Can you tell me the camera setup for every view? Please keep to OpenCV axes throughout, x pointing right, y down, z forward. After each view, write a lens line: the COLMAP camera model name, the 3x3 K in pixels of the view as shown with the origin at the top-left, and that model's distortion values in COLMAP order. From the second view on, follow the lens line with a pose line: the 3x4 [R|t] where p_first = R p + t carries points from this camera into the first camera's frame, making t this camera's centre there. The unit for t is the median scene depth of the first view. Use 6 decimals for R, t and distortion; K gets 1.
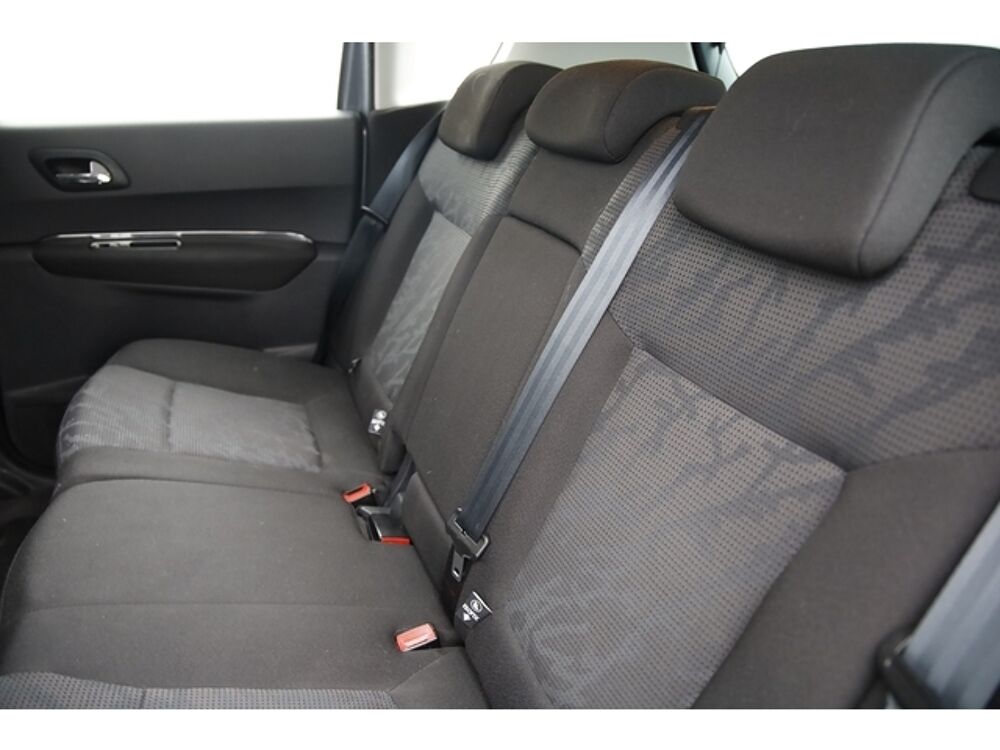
lens RADIAL K [[701.3, 0, 500.0], [0, 701.3, 375.0], [0, 0, 1]] dist [-0.096745, 0.072747]
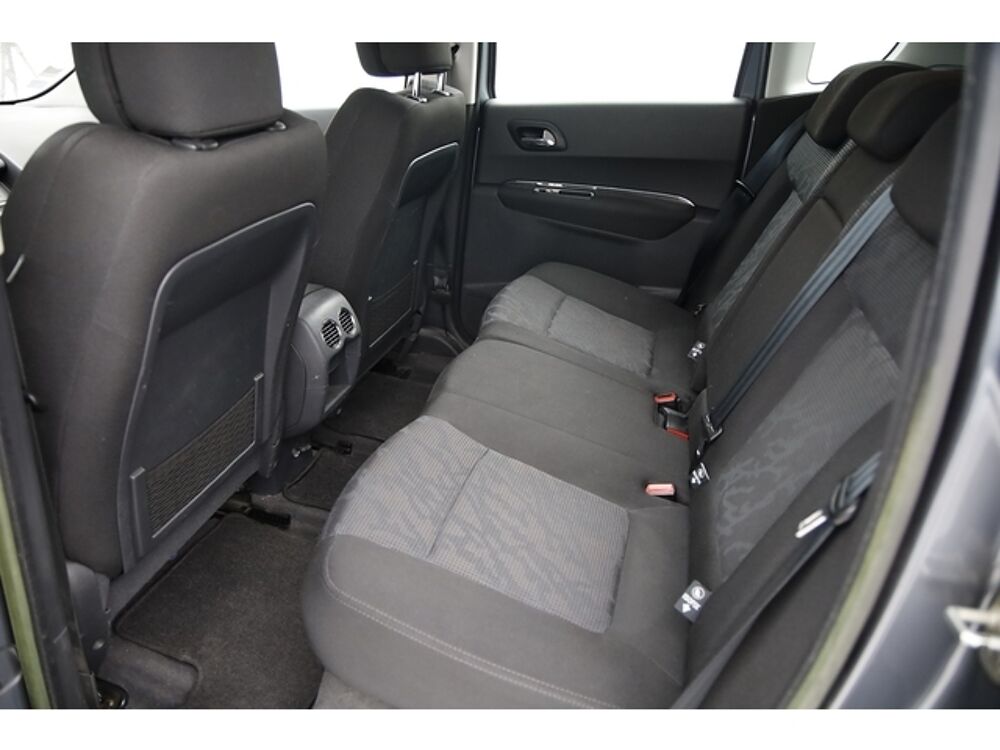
lens RADIAL K [[670.9, 0, 500.0], [0, 670.9, 375.0], [0, 0, 1]] dist [-0.073819, 0.062545]
pose [[0.814383, 0.231082, -0.532336, 0.172943], [-0.200703, 0.972848, 0.115263, 0.038488], [0.544517, 0.012973, 0.838650, -0.195626]]
